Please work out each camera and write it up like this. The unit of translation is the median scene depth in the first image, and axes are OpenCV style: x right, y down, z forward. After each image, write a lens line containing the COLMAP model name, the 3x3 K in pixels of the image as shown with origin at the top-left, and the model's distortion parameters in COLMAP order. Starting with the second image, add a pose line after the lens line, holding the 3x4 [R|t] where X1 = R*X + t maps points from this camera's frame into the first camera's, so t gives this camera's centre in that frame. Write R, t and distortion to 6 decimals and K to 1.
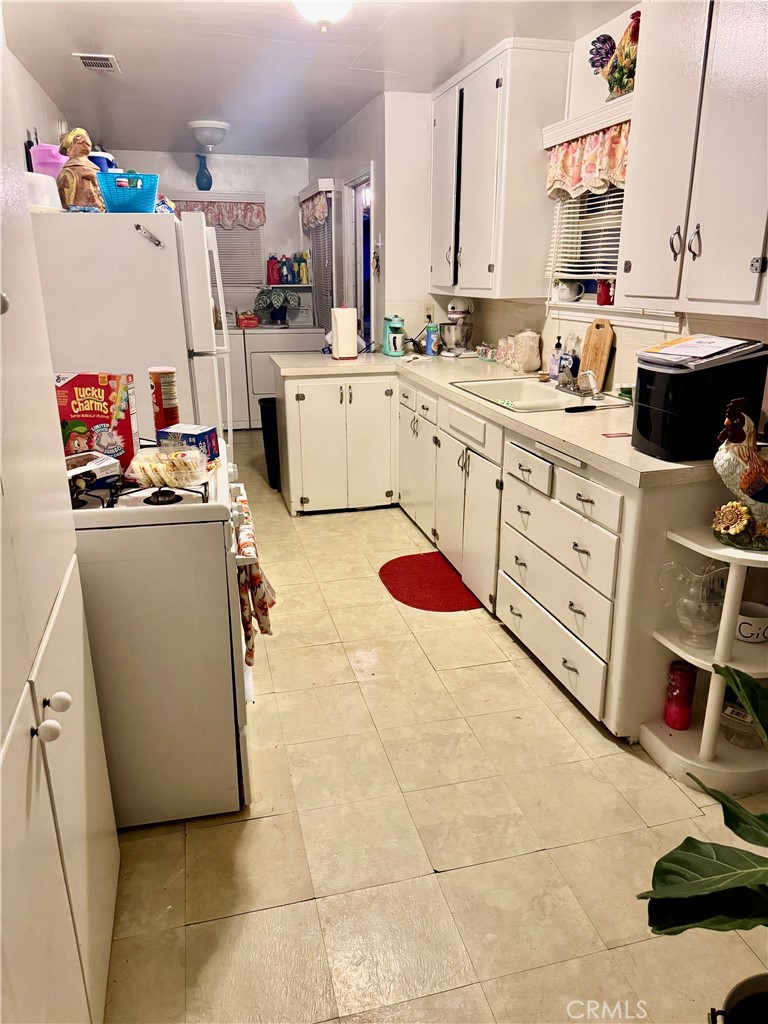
lens RADIAL K [[727.7, 0, 383.8], [0, 727.7, 514.0], [0, 0, 1]] dist [0.009534, 0.001056]
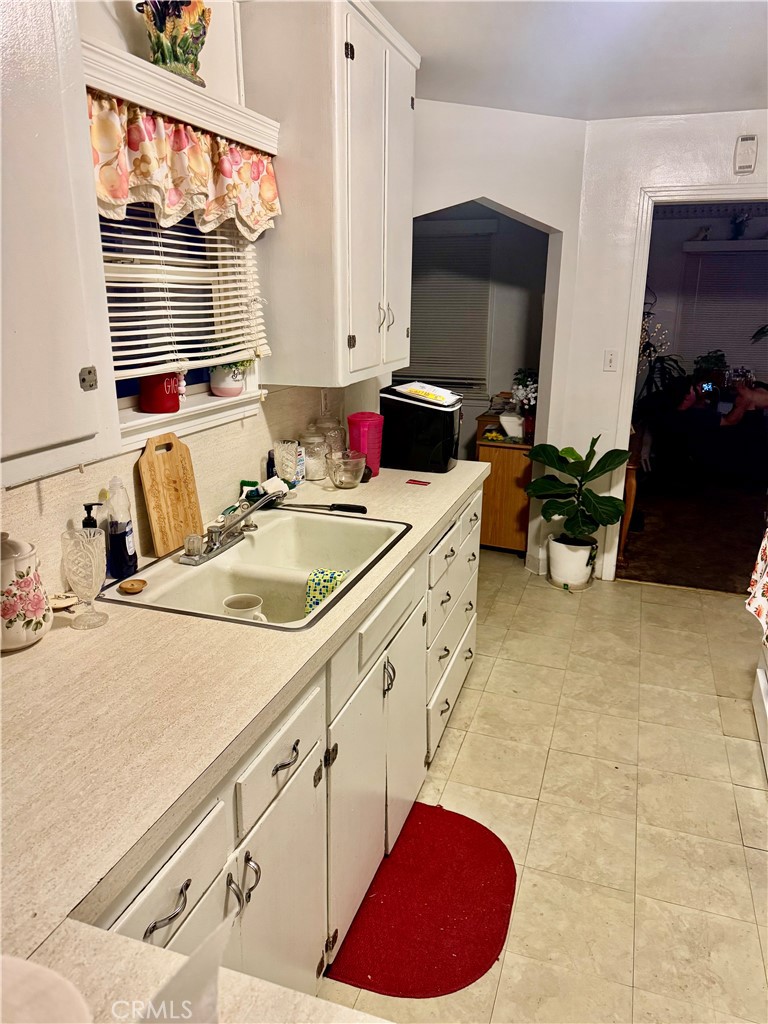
lens RADIAL K [[727.7, 0, 381.5], [0, 727.7, 508.1], [0, 0, 1]] dist [0.009534, 0.001056]
pose [[-0.831821, -0.160841, 0.531228, -0.189500], [0.175284, 0.831990, 0.526372, -0.549592], [-0.526639, 0.530964, -0.663874, 1.467597]]
